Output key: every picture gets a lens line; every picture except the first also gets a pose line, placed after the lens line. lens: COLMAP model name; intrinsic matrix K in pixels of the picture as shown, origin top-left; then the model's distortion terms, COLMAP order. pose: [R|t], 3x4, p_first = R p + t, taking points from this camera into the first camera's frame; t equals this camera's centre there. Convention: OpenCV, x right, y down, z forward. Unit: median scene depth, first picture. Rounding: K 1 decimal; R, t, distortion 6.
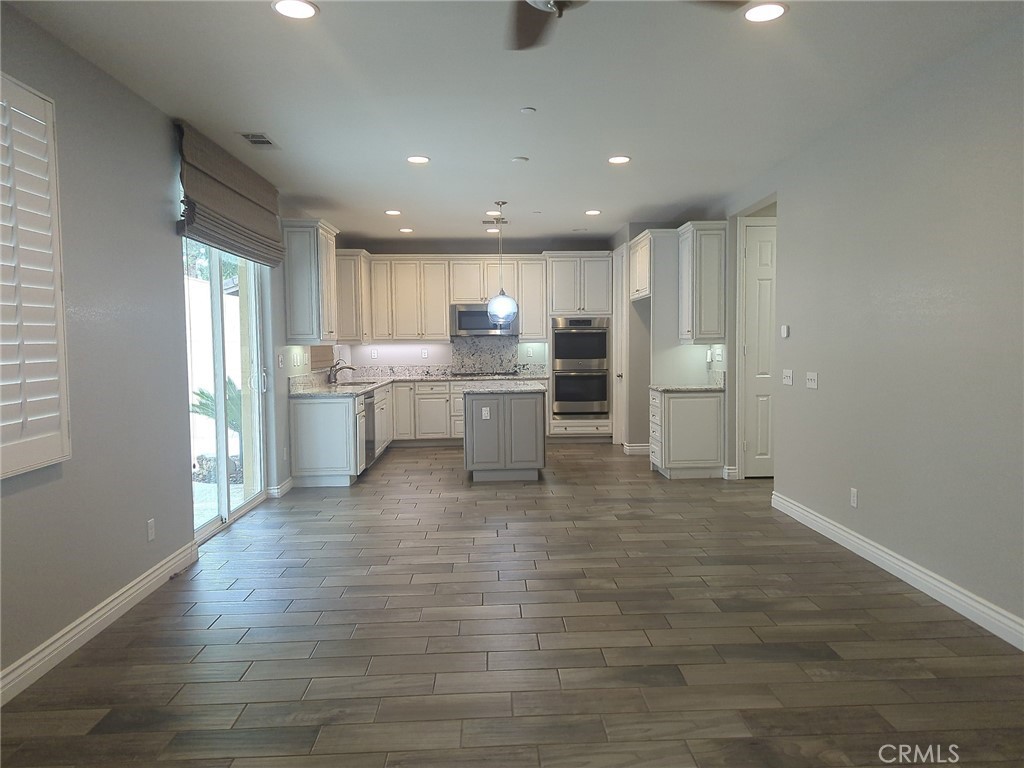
lens RADIAL K [[727.9, 0, 519.9], [0, 727.9, 380.1], [0, 0, 1]] dist [0.010084, 0.001719]
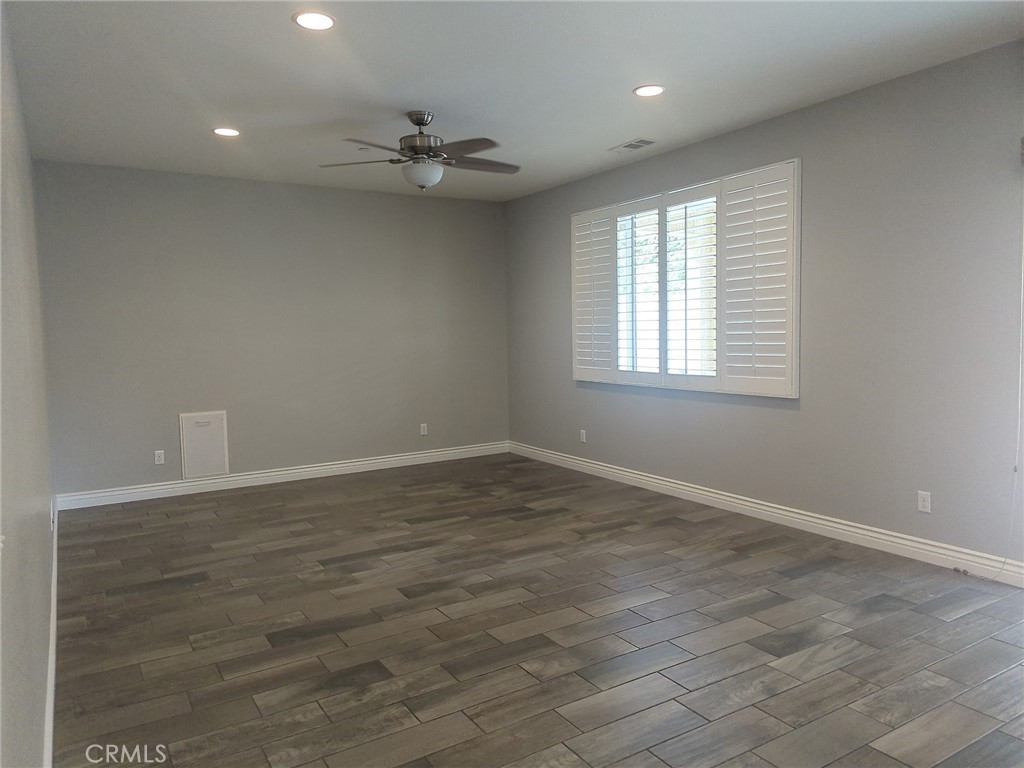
lens RADIAL K [[727.9, 0, 513.8], [0, 727.9, 383.1], [0, 0, 1]] dist [0.010084, 0.001719]
pose [[-0.877647, 0.065417, -0.474822, 0.378217], [0.002958, 0.991363, 0.131113, -0.075721], [0.479298, 0.113667, -0.870261, 1.290040]]
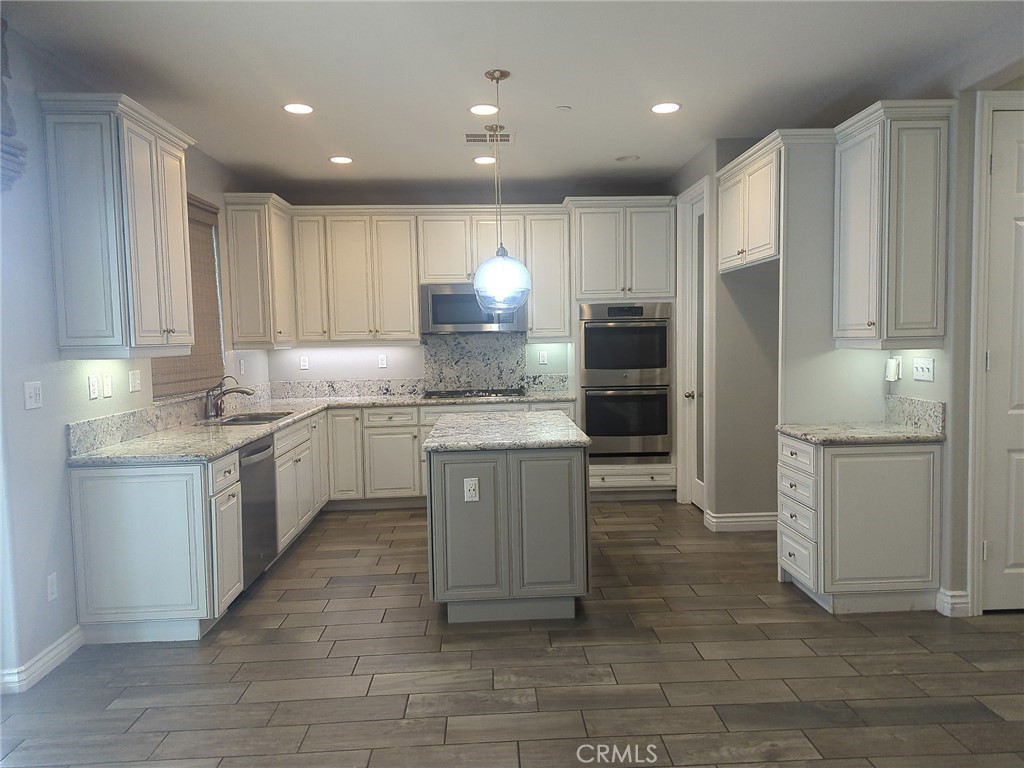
lens RADIAL K [[727.9, 0, 508.7], [0, 727.9, 387.6], [0, 0, 1]] dist [0.010084, 0.001719]
pose [[0.999896, -0.007323, -0.012403, -0.013222], [0.007567, 0.999777, 0.019725, -0.033065], [0.012255, -0.019817, 0.999729, 0.467144]]
